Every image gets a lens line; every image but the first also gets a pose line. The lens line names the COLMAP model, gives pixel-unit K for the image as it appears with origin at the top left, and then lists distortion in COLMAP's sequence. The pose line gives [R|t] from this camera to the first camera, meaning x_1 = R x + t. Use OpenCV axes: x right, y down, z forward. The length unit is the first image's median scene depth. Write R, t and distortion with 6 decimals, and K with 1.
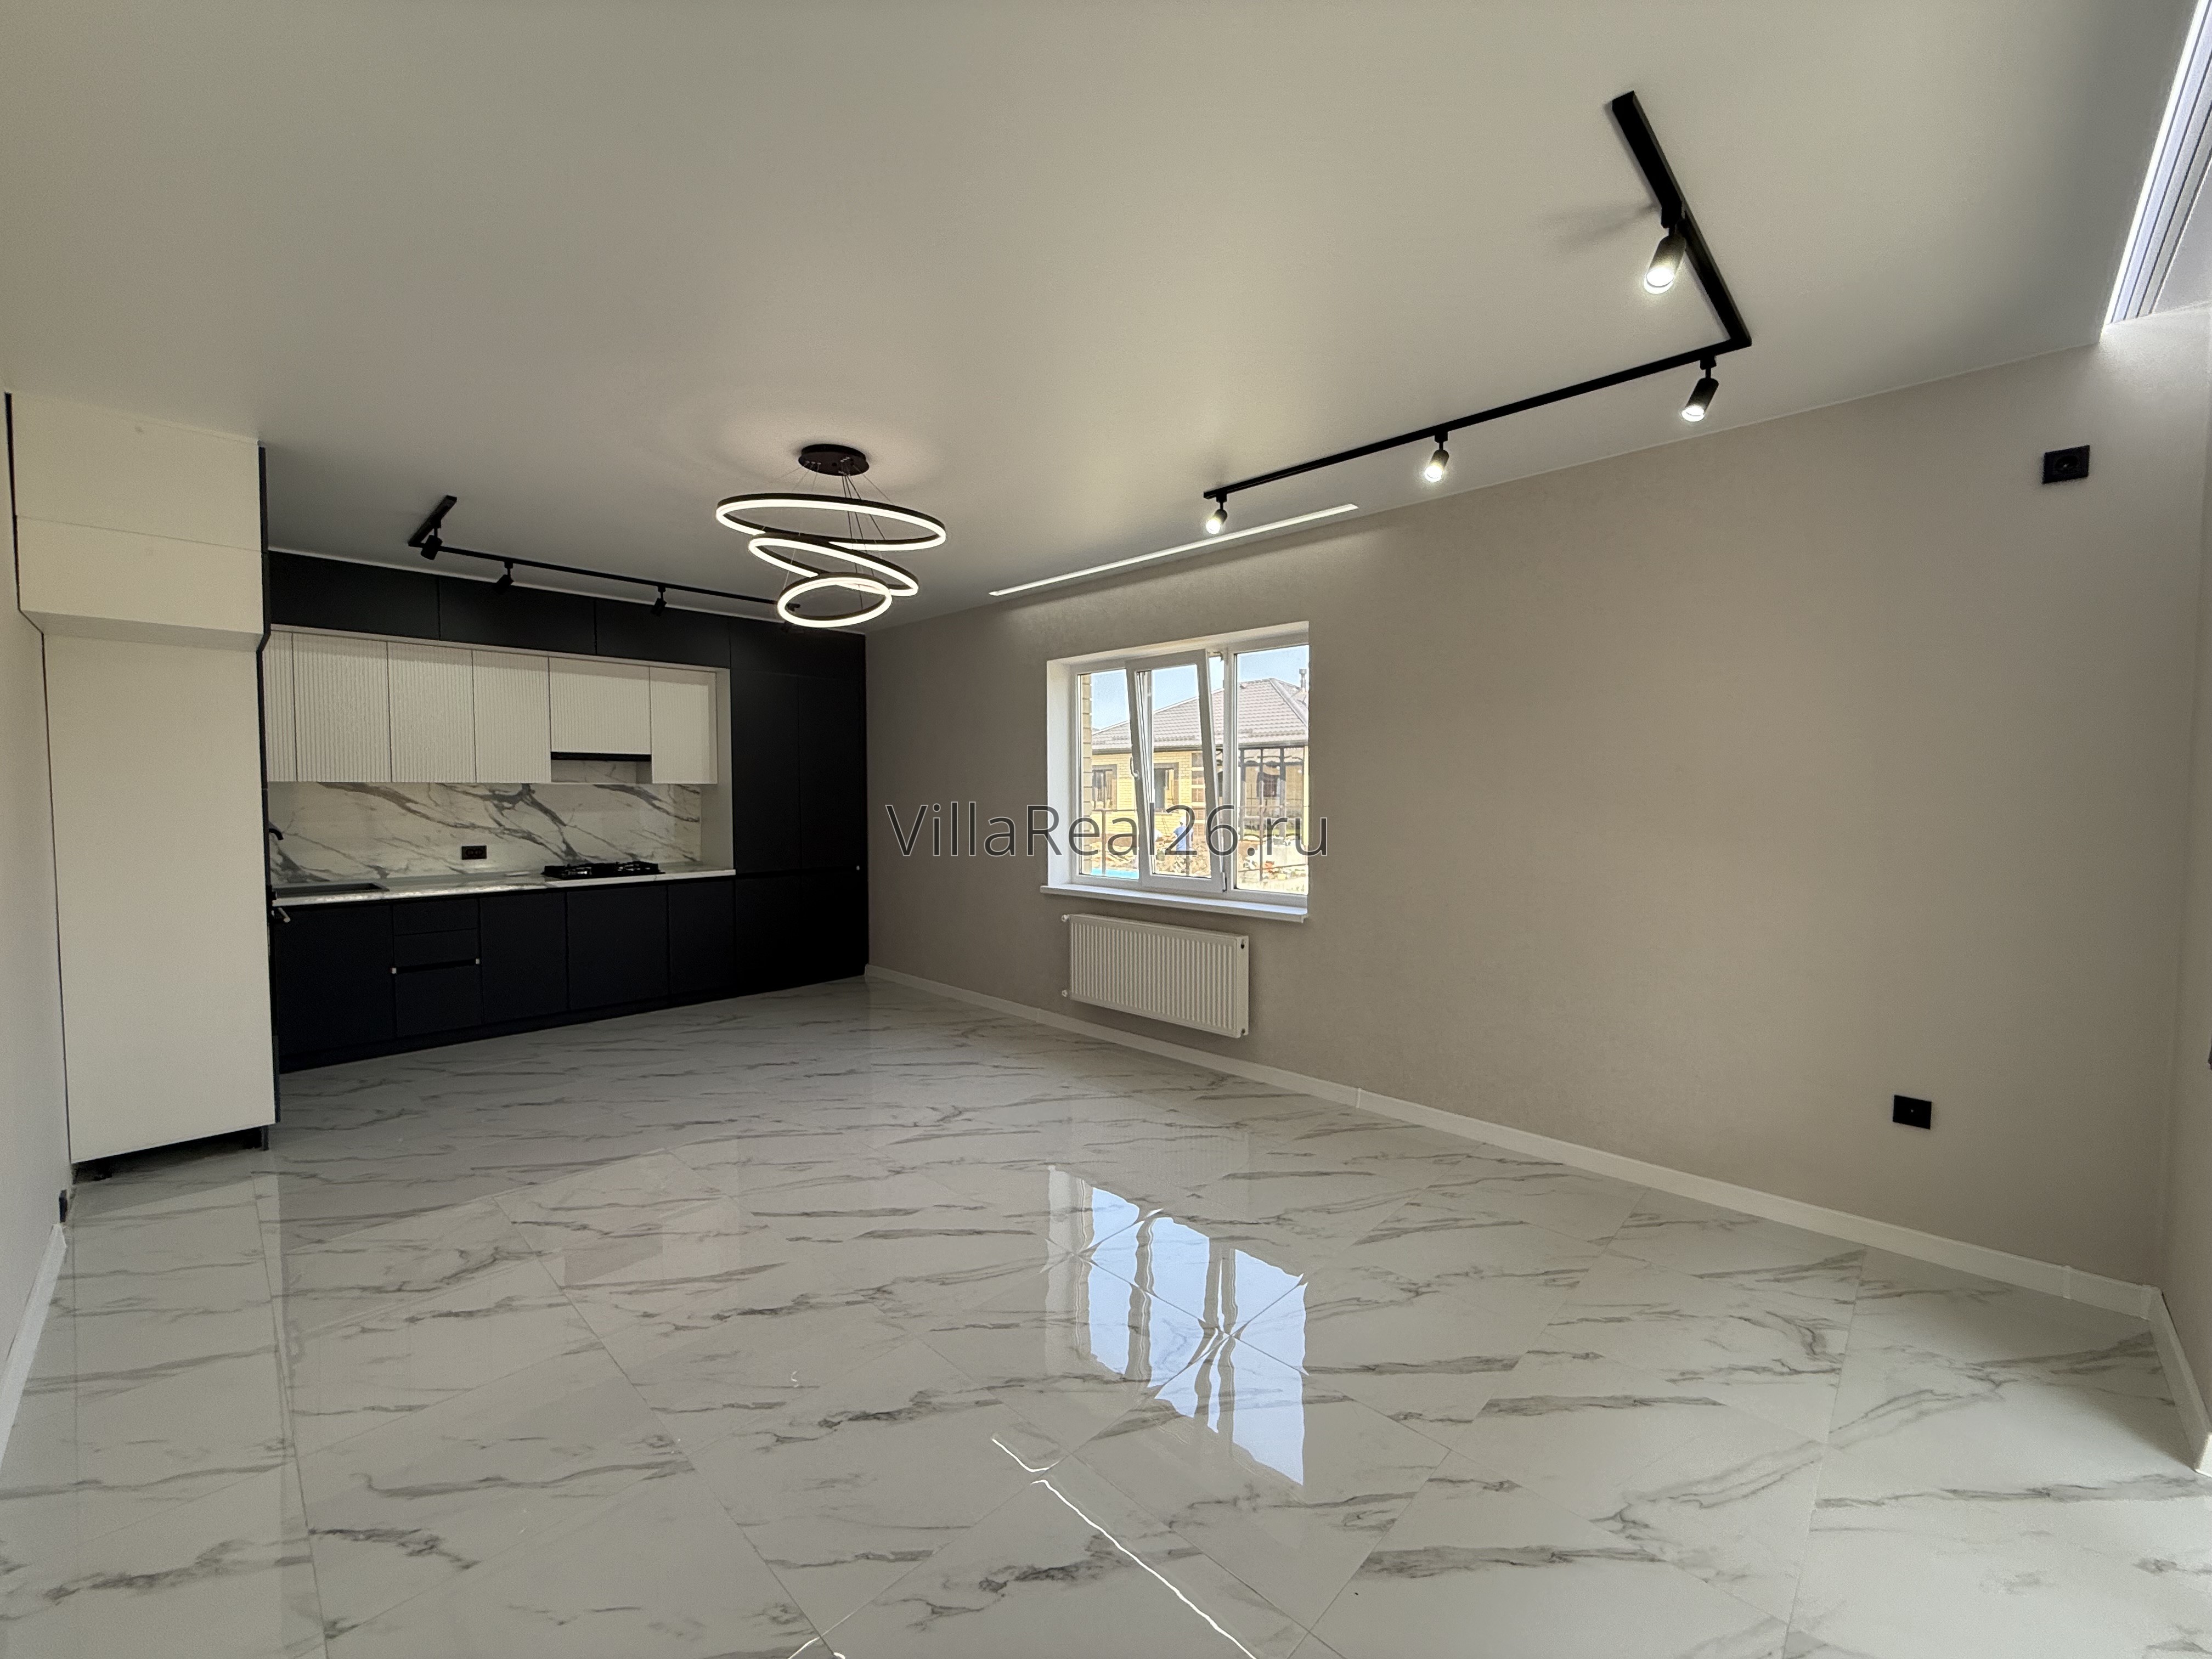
lens RADIAL K [[883.6, 0, 1099.7], [0, 883.6, 827.4], [0, 0, 1]] dist [-0.000381, 0.000232]
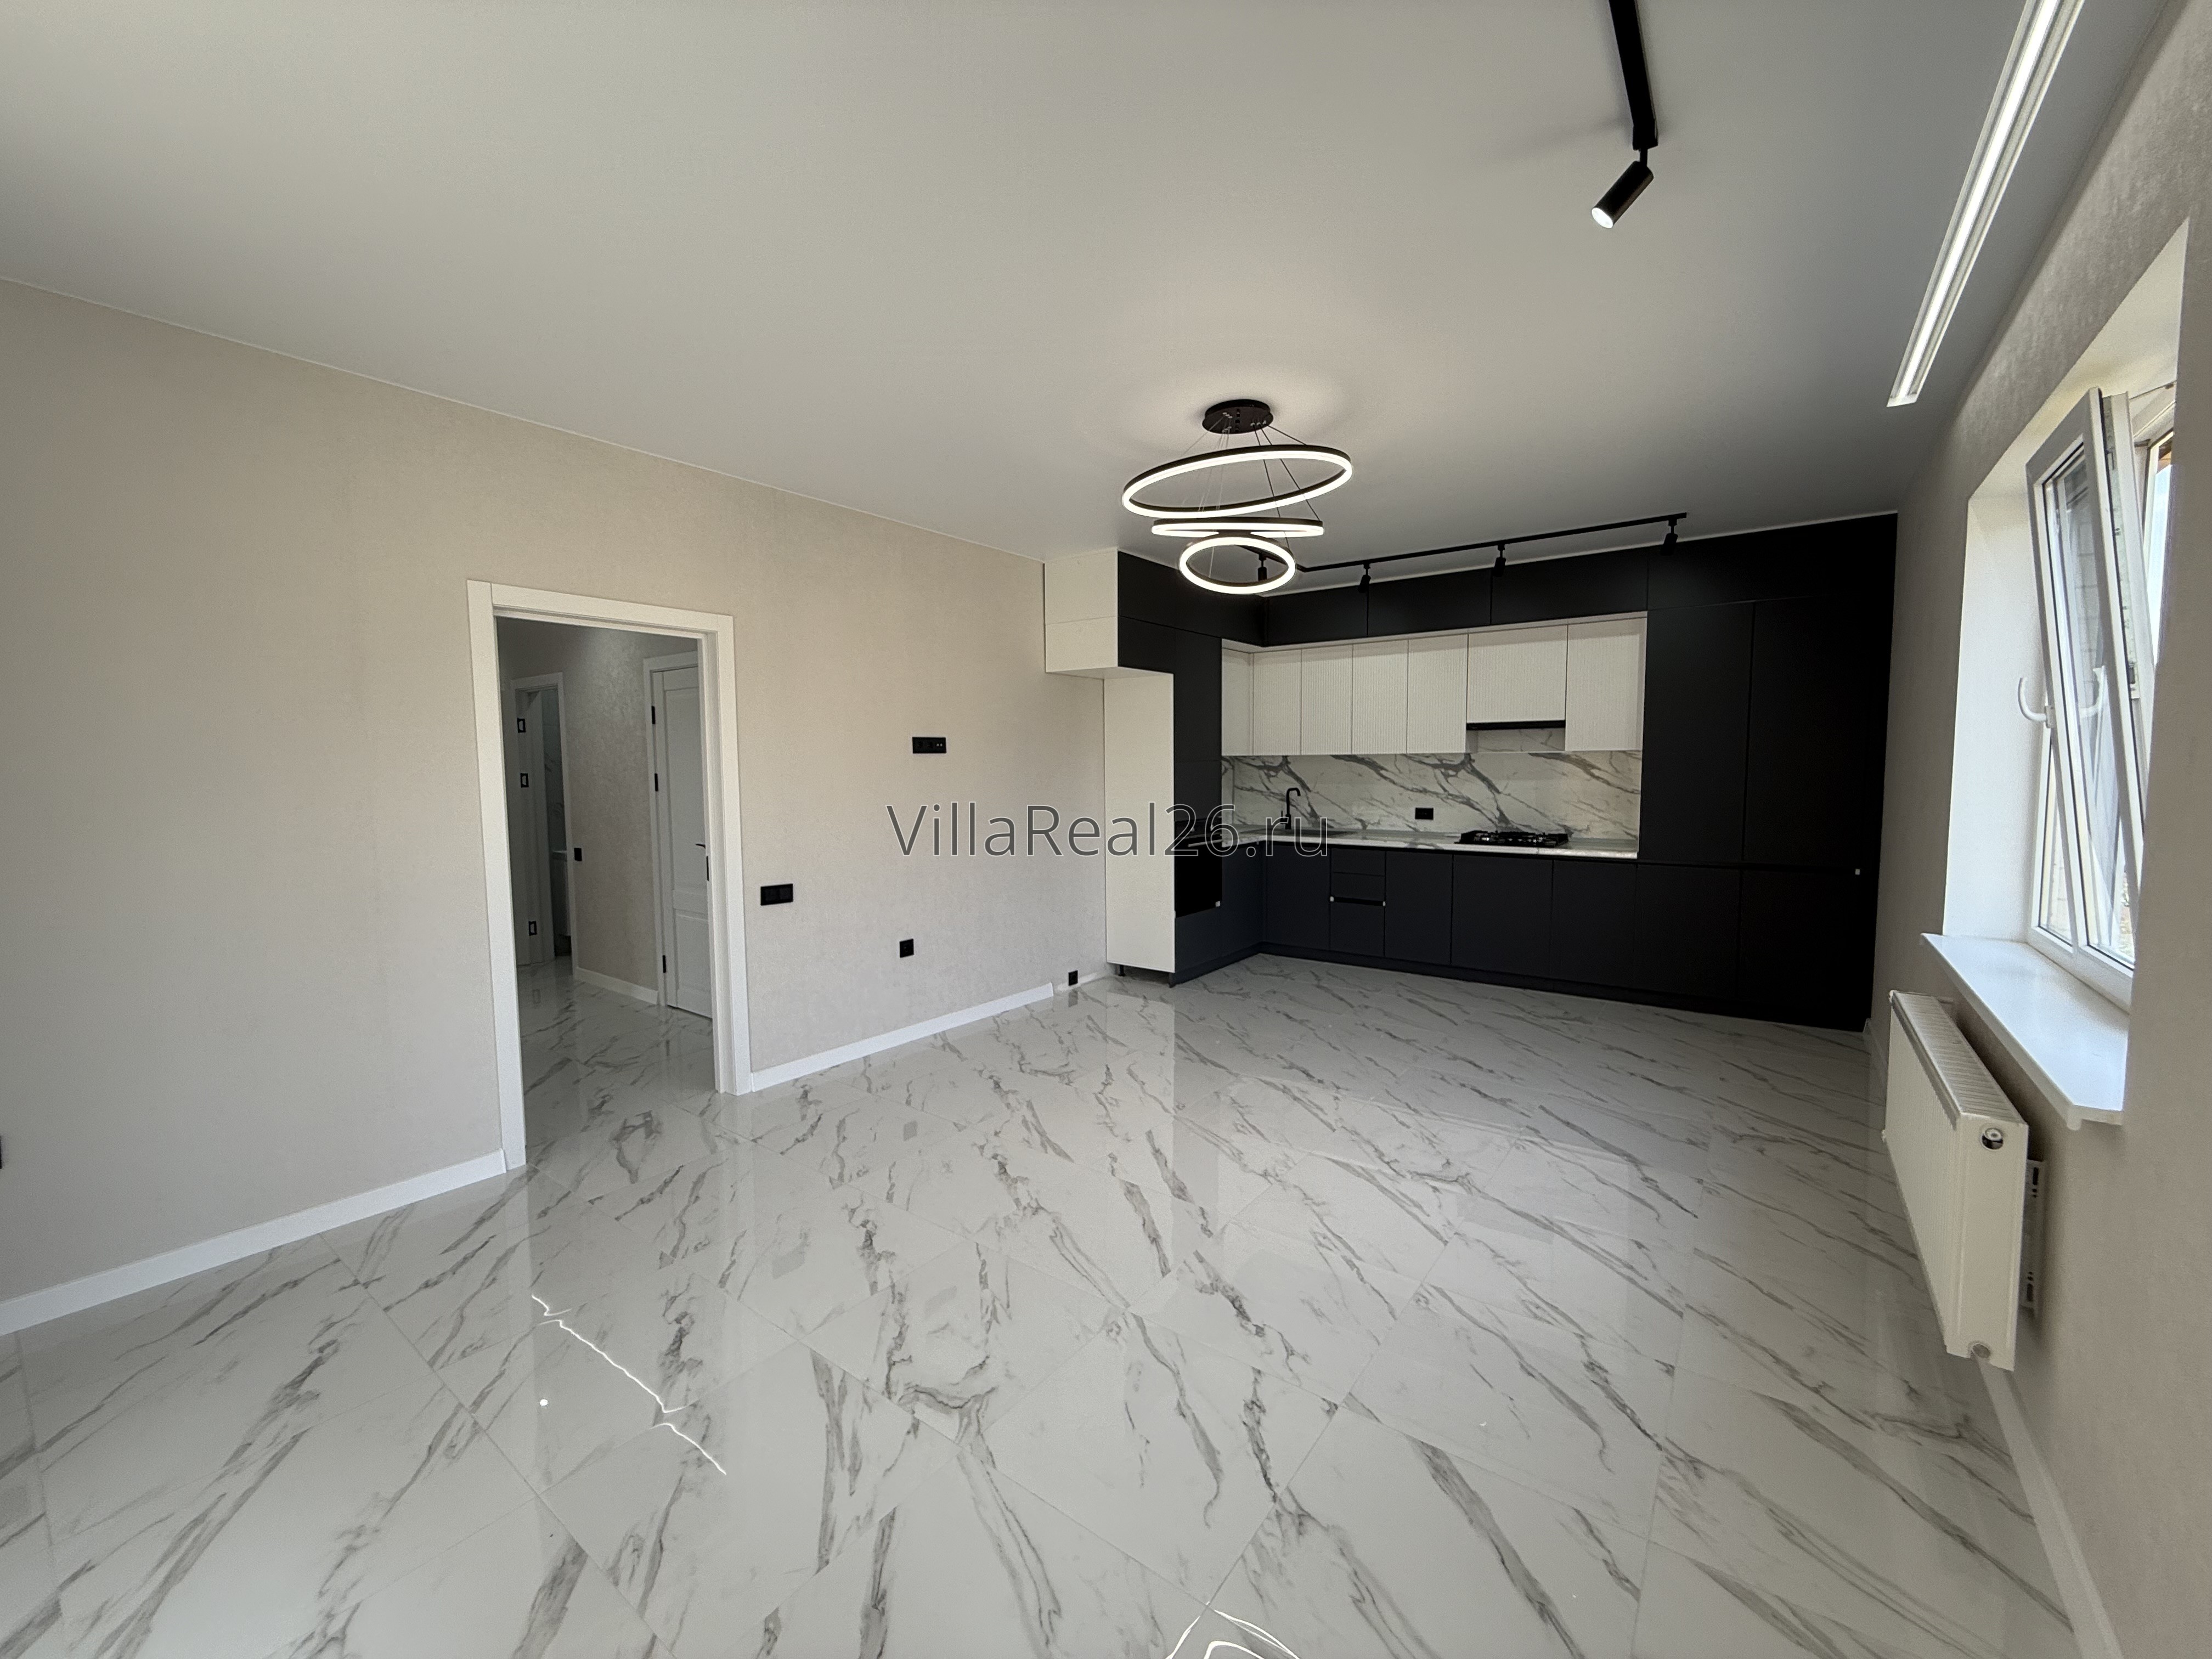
lens RADIAL K [[883.6, 0, 1098.0], [0, 883.6, 828.0], [0, 0, 1]] dist [-0.000381, 0.000232]
pose [[0.123201, 0.070490, -0.989875, 0.389207], [-0.030964, 0.997262, 0.067162, -0.017430], [0.991898, 0.022377, 0.125047, 0.429814]]
